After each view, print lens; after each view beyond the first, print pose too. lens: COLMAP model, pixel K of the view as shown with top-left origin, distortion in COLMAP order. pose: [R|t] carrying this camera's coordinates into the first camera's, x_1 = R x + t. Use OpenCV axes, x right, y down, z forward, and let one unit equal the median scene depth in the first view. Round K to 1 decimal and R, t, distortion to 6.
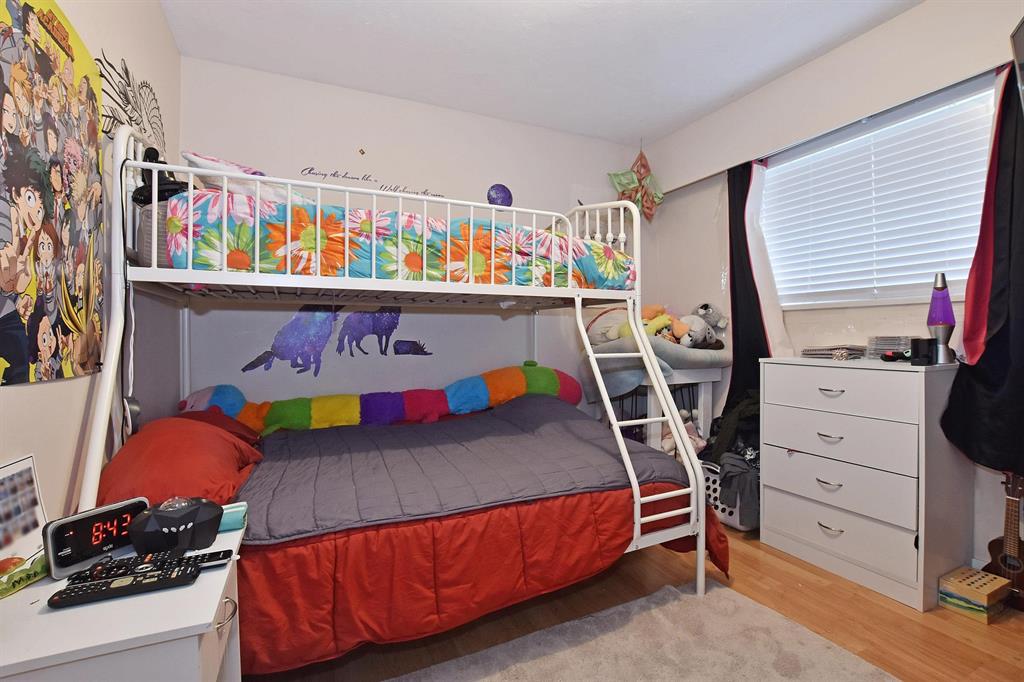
lens RADIAL K [[463.4, 0, 512.0], [0, 463.4, 341.0], [0, 0, 1]] dist [-0.020475, 0.000099]
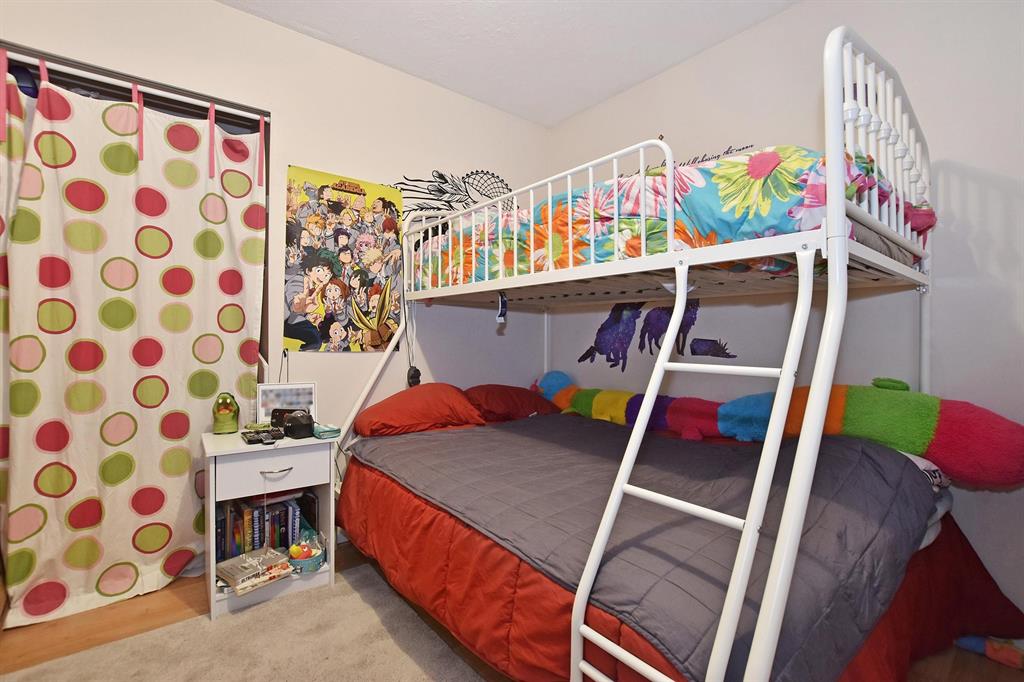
lens RADIAL K [[450.1, 0, 510.7], [0, 450.1, 336.7], [0, 0, 1]] dist [-0.029381, 0.003715]
pose [[0.241655, 0.007451, -0.970334, 0.708910], [-0.016781, 0.999853, 0.003498, -0.003148], [0.970217, 0.015438, 0.241745, 0.722051]]
